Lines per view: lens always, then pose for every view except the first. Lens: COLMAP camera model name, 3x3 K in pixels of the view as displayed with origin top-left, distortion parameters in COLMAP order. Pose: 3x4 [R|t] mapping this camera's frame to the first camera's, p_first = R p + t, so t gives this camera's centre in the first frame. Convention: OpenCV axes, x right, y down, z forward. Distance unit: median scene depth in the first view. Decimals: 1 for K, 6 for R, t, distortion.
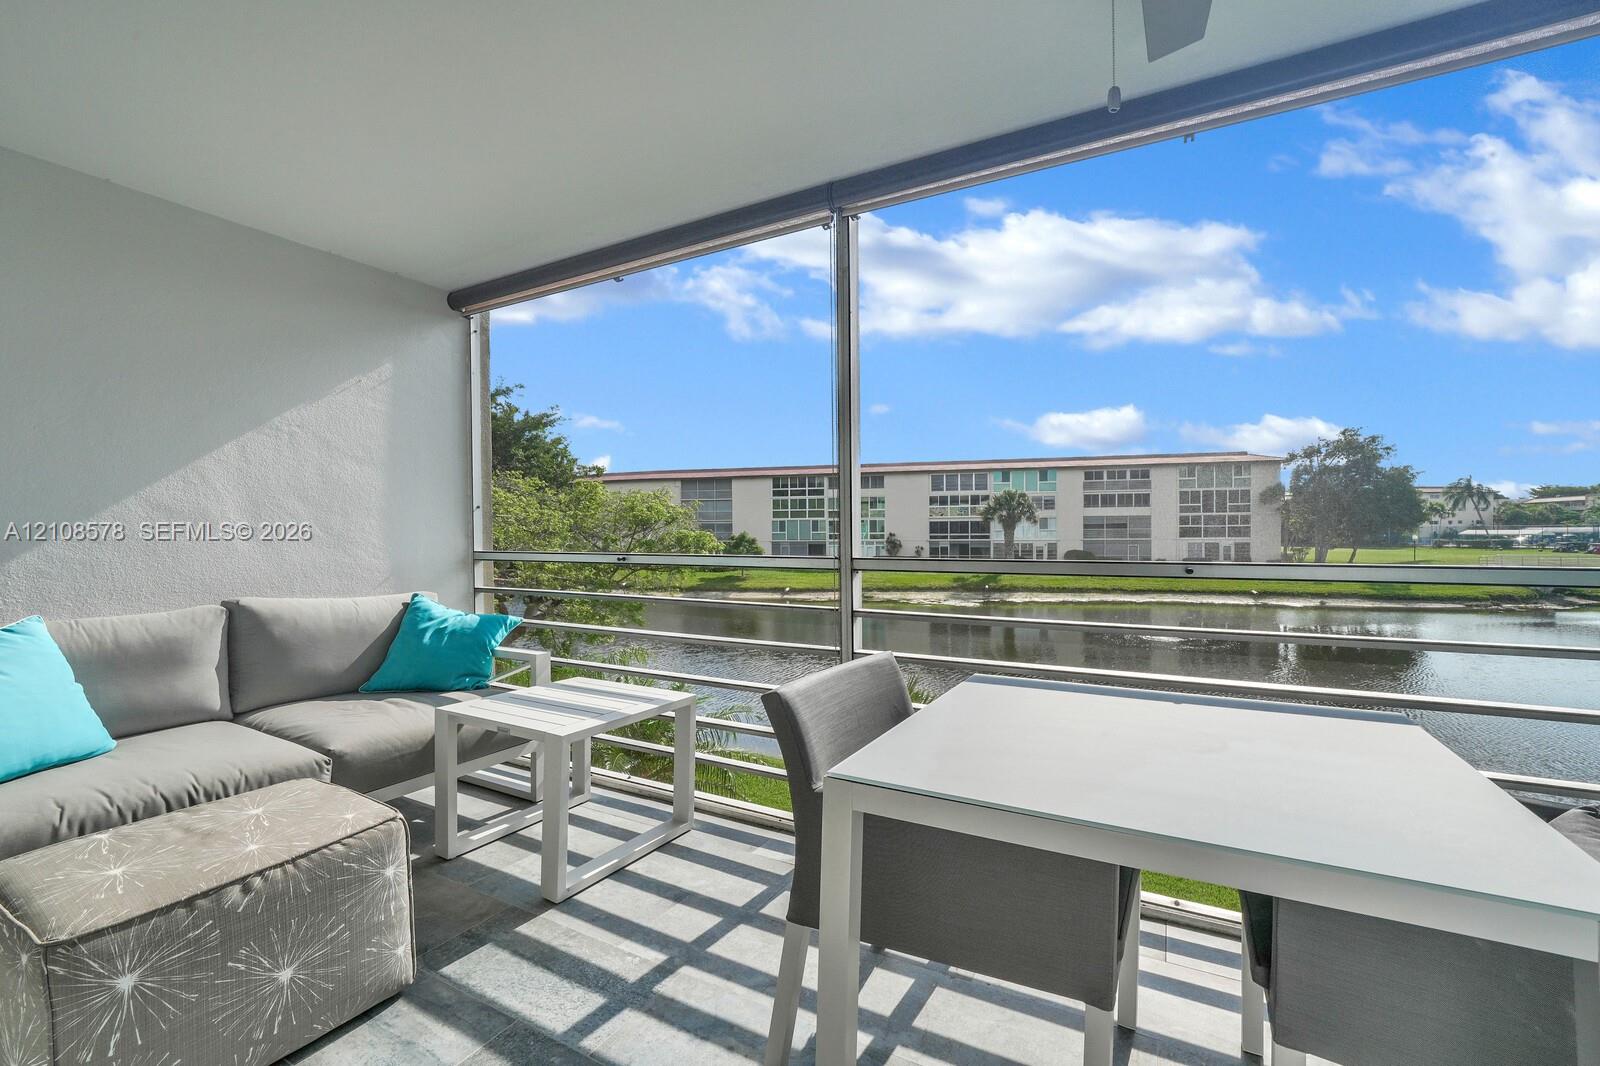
lens RADIAL K [[642.2, 0, 736.0], [0, 642.2, 539.0], [0, 0, 1]] dist [-0.022885, 0.001792]
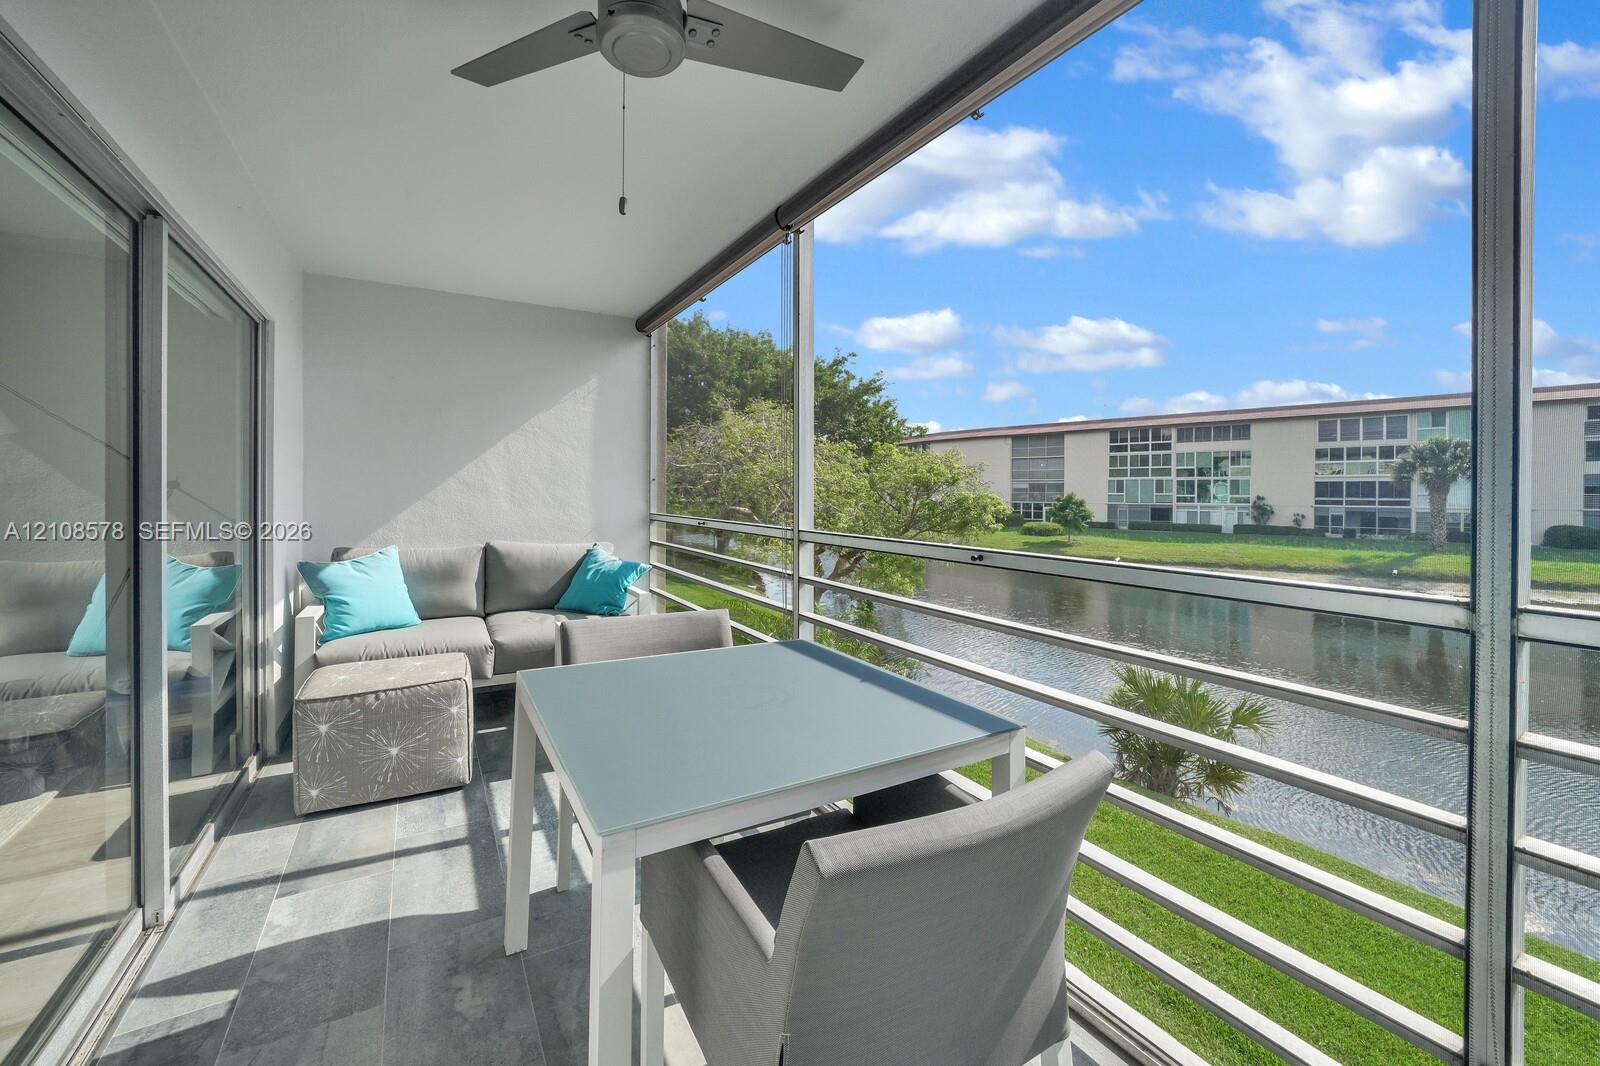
lens RADIAL K [[642.2, 0, 747.5], [0, 642.2, 489.7], [0, 0, 1]] dist [-0.022885, 0.001792]
pose [[0.838847, 0.003491, -0.544356, 0.160357], [-0.008463, 0.999942, -0.006629, -0.007637], [0.544302, 0.010168, 0.838828, 0.001894]]
